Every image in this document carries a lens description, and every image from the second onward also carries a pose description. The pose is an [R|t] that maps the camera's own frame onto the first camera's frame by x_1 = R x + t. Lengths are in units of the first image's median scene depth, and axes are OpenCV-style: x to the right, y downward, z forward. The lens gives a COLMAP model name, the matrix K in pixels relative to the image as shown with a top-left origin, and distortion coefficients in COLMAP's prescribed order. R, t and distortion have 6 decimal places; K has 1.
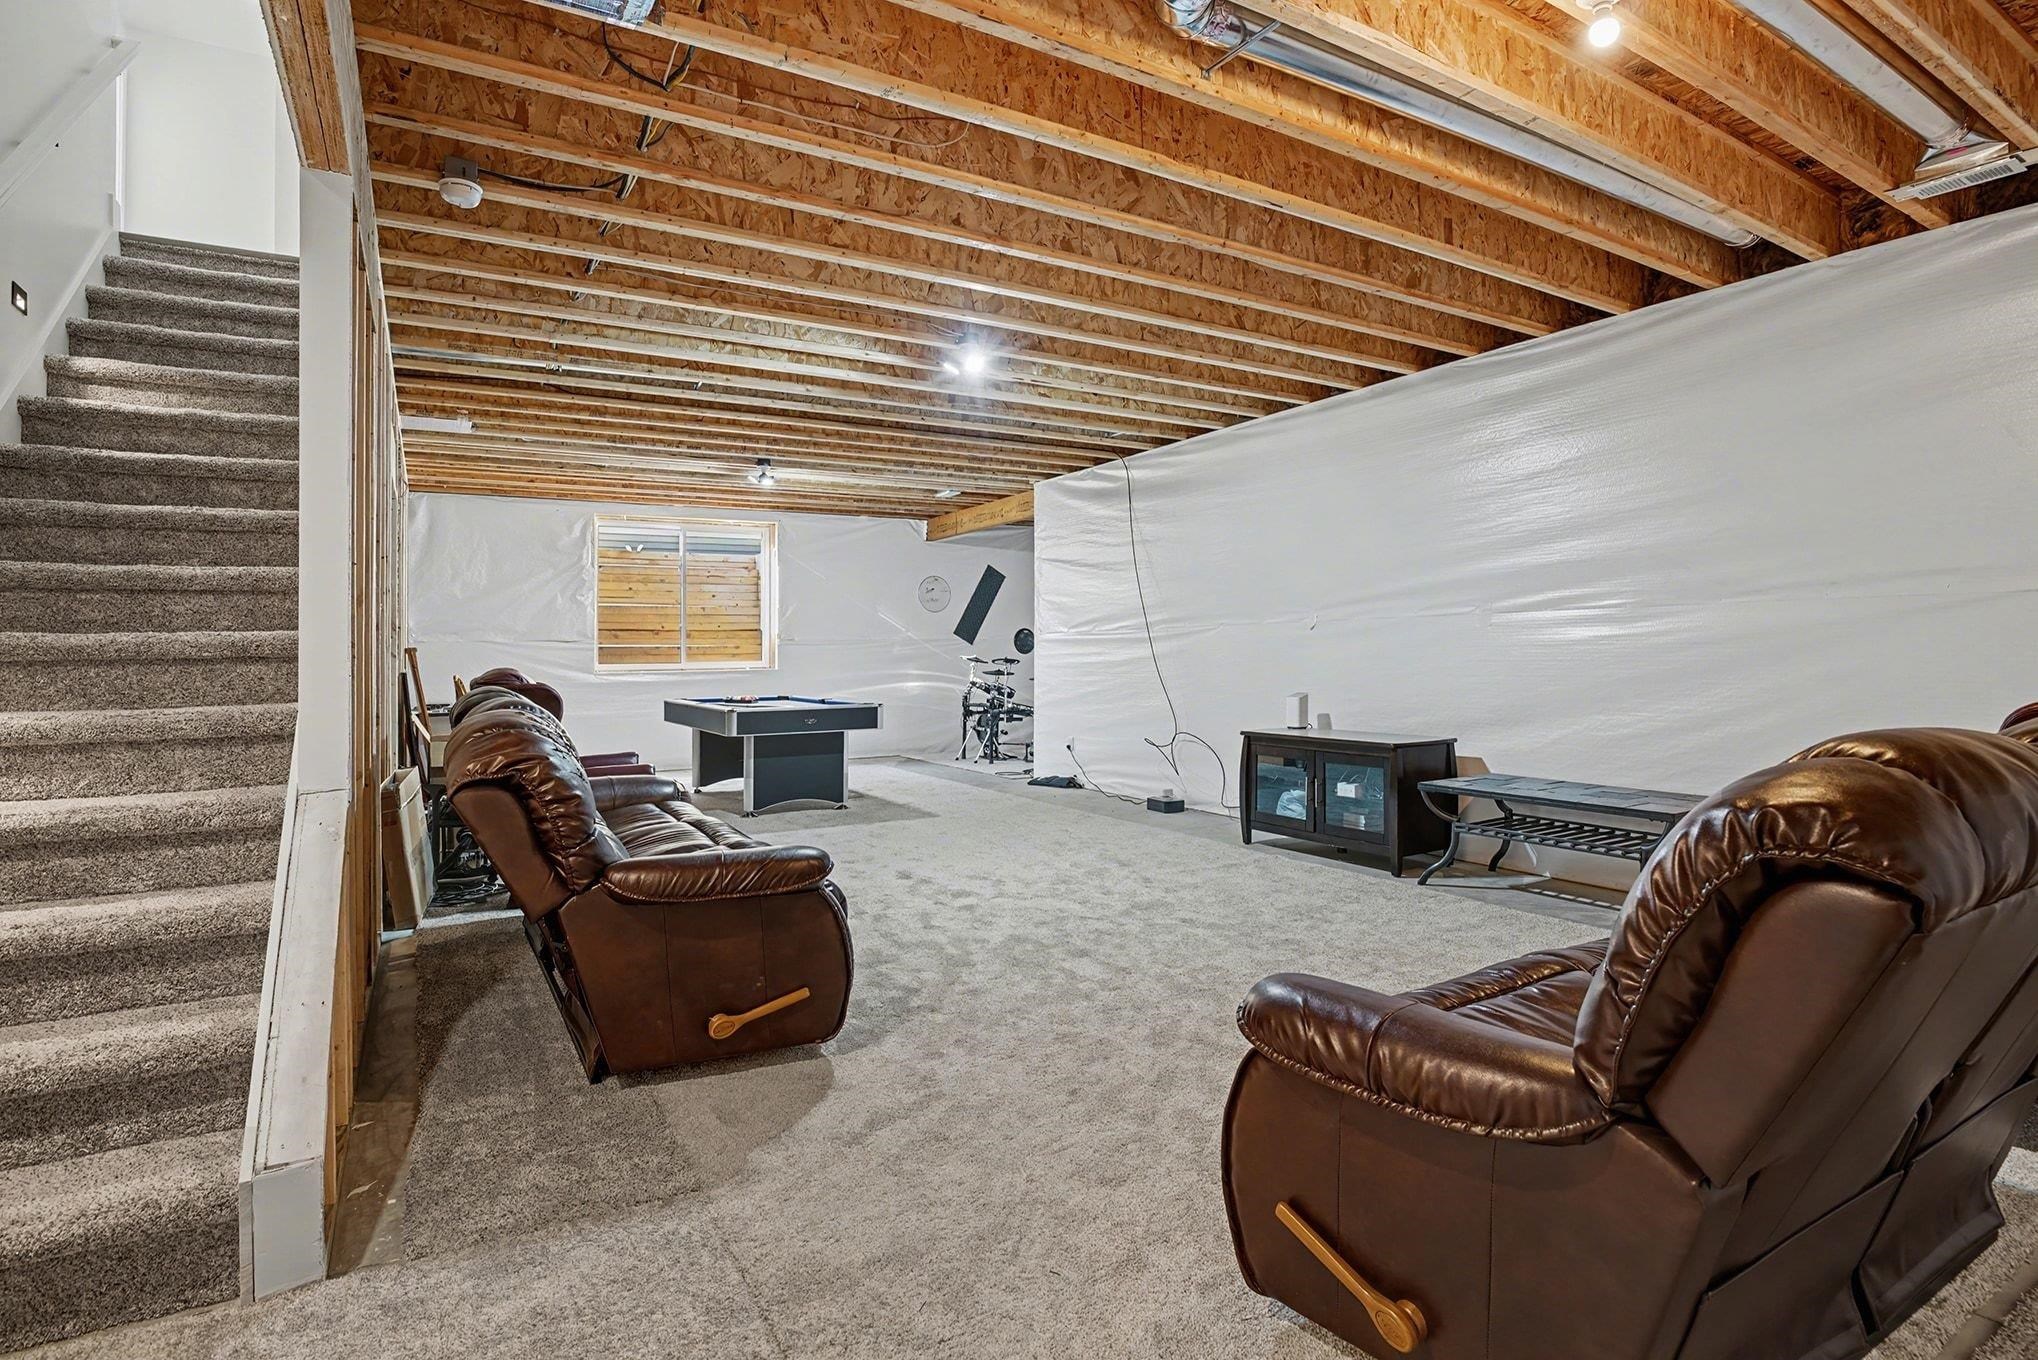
lens RADIAL K [[1024.5, 0, 1048.4], [0, 1024.5, 671.0], [0, 0, 1]] dist [-0.010785, -0.010420]
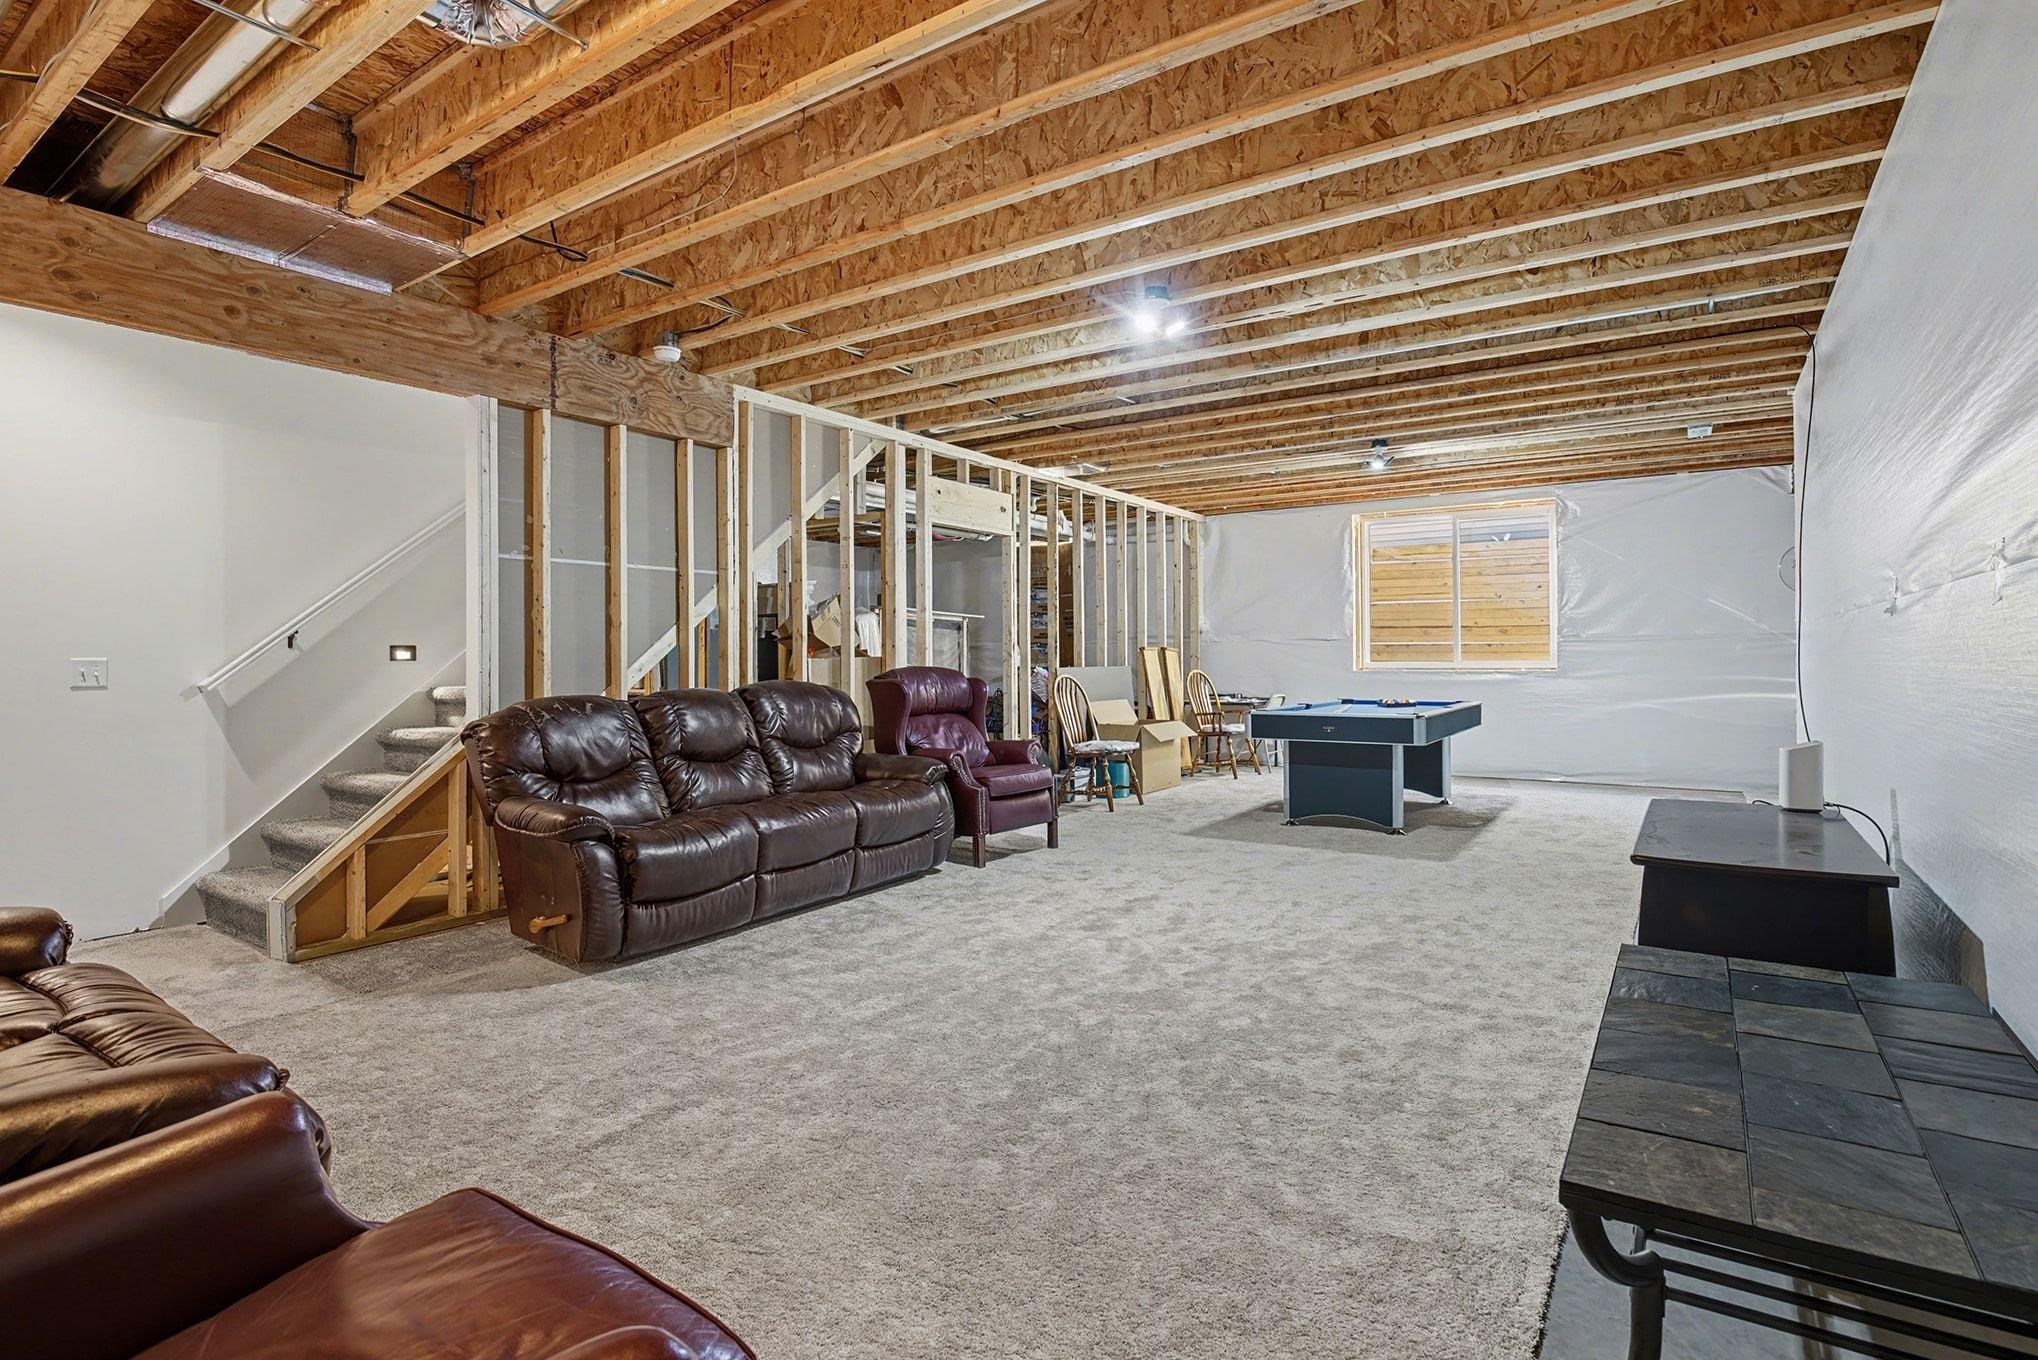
lens RADIAL K [[1024.5, 0, 1048.4], [0, 1024.5, 671.0], [0, 0, 1]] dist [-0.010785, -0.010420]
pose [[0.427998, 0.023194, -0.903482, 0.424125], [-0.016005, 0.999708, 0.018083, -0.013520], [0.903638, 0.006721, 0.428245, 0.350260]]
